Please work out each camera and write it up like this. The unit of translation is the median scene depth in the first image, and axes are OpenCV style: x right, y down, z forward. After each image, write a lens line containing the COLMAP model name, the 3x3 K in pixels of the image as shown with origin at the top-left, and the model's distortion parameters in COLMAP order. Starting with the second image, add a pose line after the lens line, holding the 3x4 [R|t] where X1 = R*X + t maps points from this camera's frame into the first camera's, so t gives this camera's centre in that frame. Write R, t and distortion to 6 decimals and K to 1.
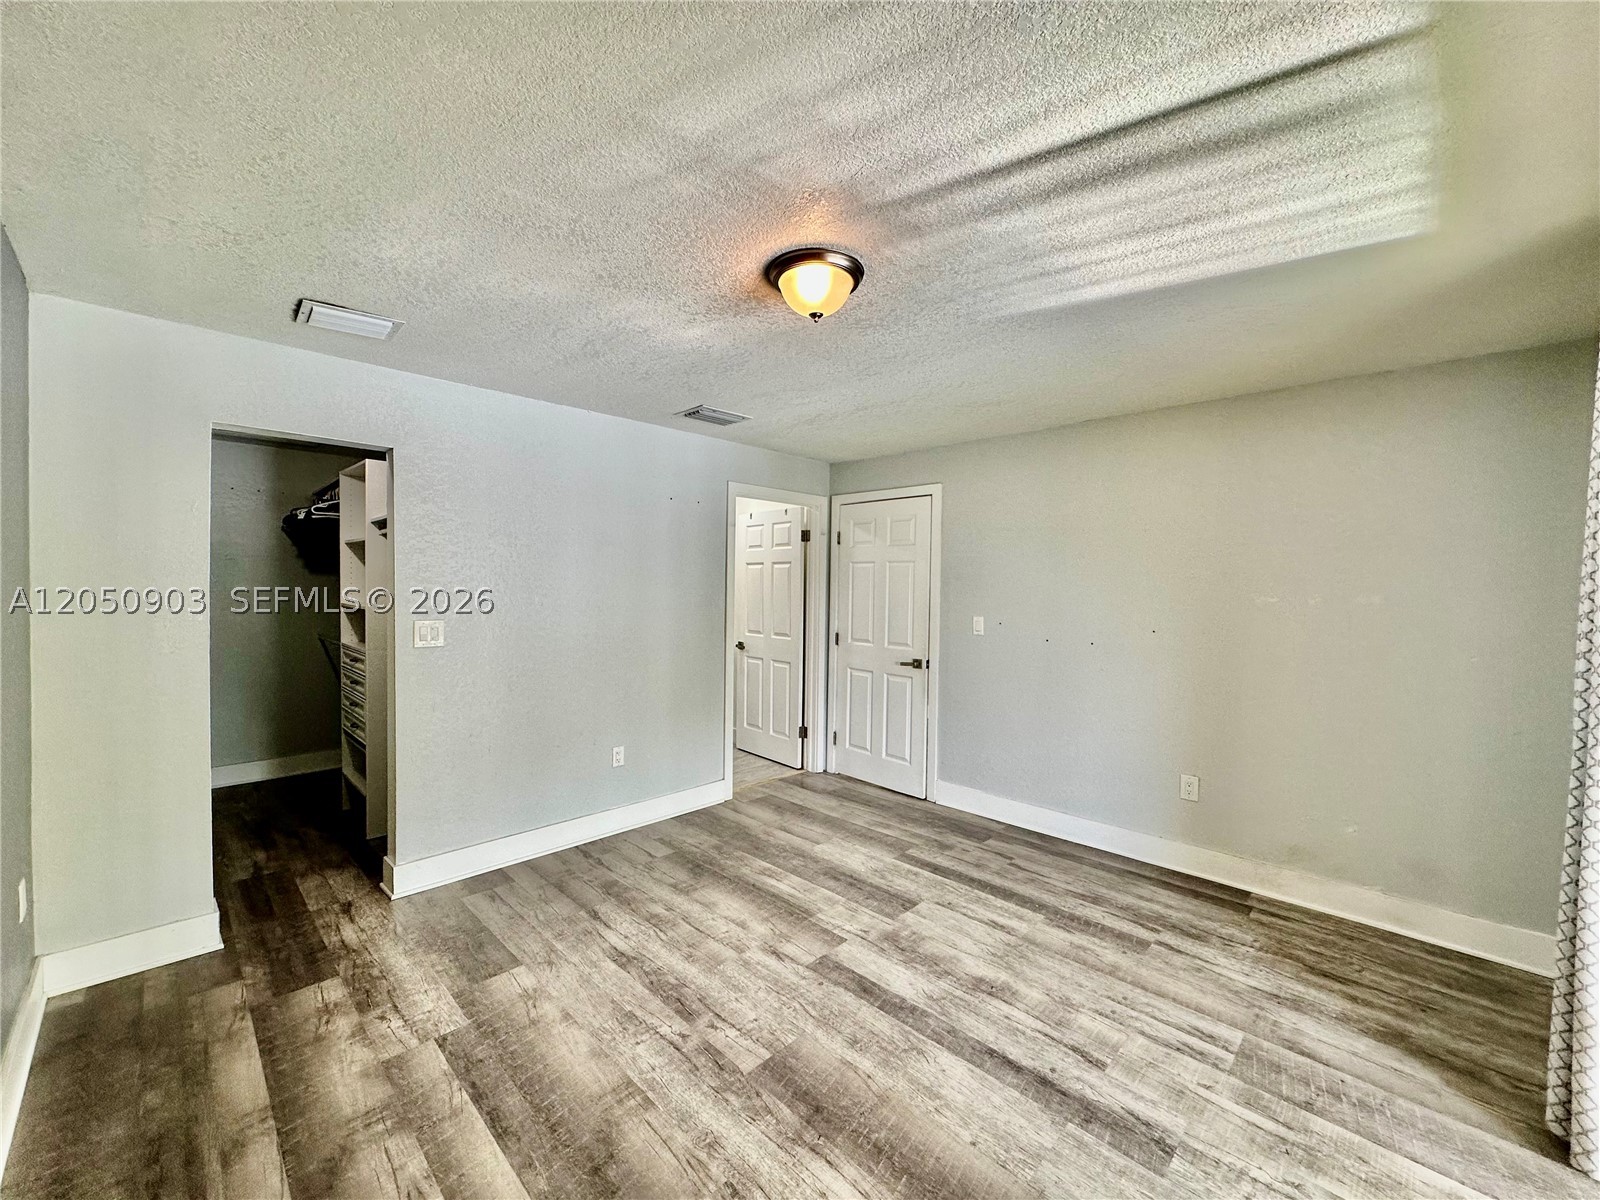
lens RADIAL K [[643.6, 0, 796.2], [0, 643.6, 602.8], [0, 0, 1]] dist [-0.000583, 0.000737]
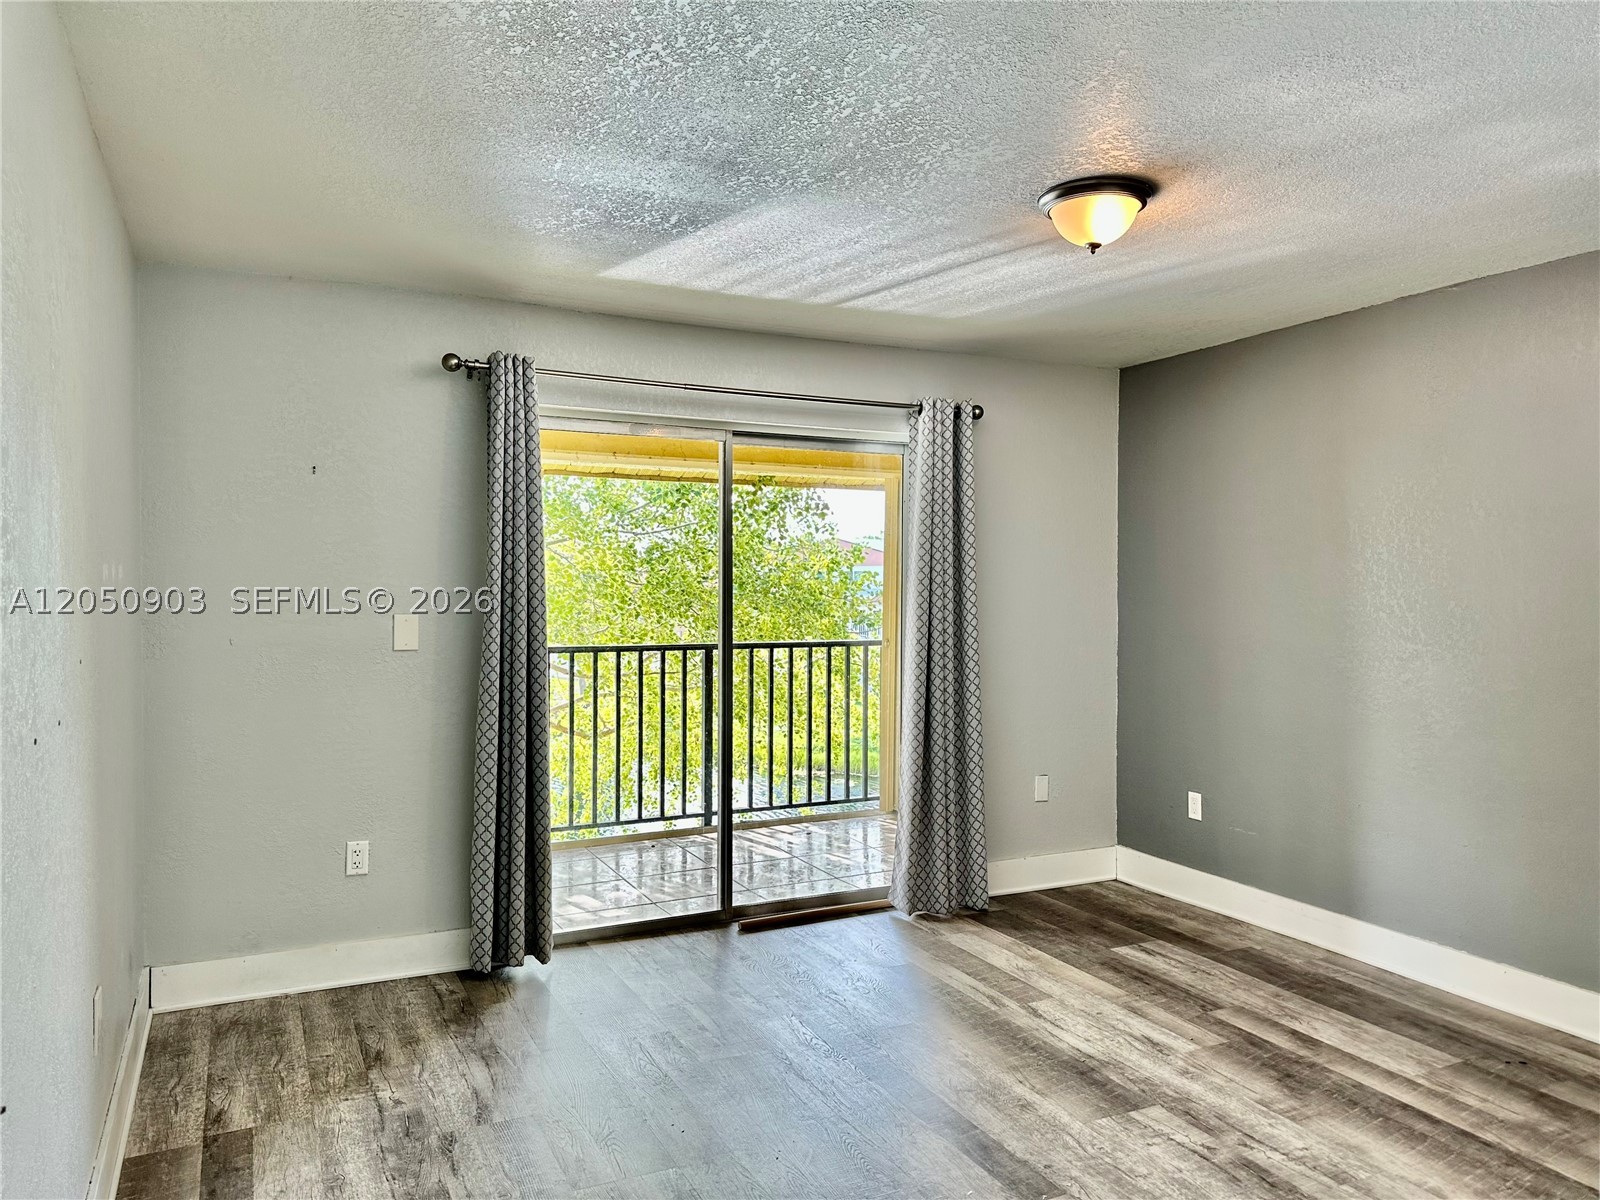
lens RADIAL K [[1136.3, 0, 800.0], [0, 1136.3, 600.0], [0, 0, 1]] dist [0.000411, 0.000439]
pose [[-0.945527, -0.021100, 0.324858, -0.093430], [-0.006516, 0.998924, 0.045915, -0.038619], [-0.325477, 0.041297, -0.944648, 2.314991]]
